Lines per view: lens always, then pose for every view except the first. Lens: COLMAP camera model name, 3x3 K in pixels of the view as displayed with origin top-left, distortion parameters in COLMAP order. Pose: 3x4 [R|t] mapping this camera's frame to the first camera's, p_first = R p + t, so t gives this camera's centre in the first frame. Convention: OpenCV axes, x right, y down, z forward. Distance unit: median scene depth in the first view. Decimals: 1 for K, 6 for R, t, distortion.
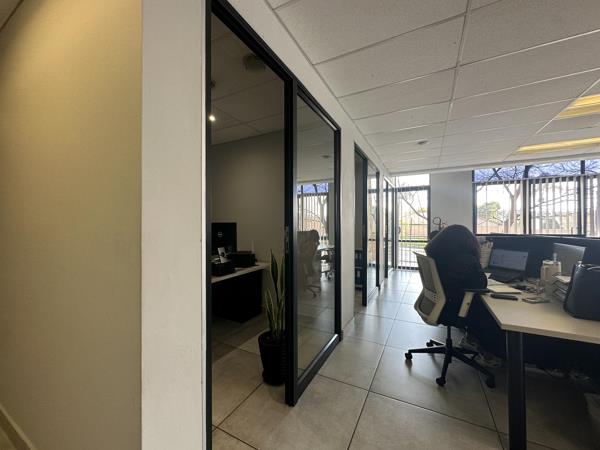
lens RADIAL K [[234.7, 0, 301.6], [0, 234.7, 222.7], [0, 0, 1]] dist [0.003781, 0.000673]
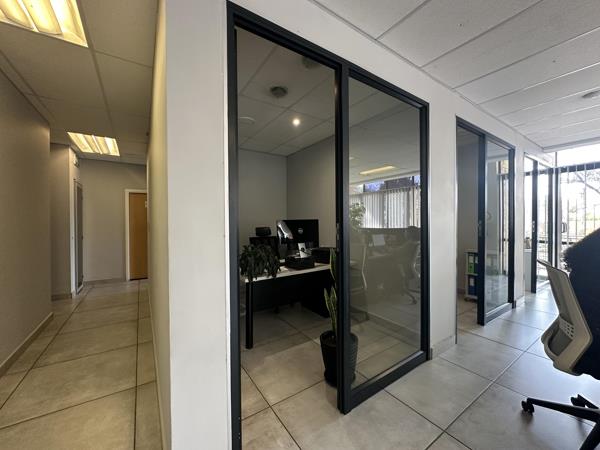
lens RADIAL K [[234.7, 0, 297.8], [0, 234.7, 223.6], [0, 0, 1]] dist [0.003781, 0.000673]
pose [[0.888650, -0.001290, -0.458584, 0.137283], [0.009828, 0.999820, 0.016232, 0.000261], [0.458481, -0.018932, 0.888503, 0.054751]]
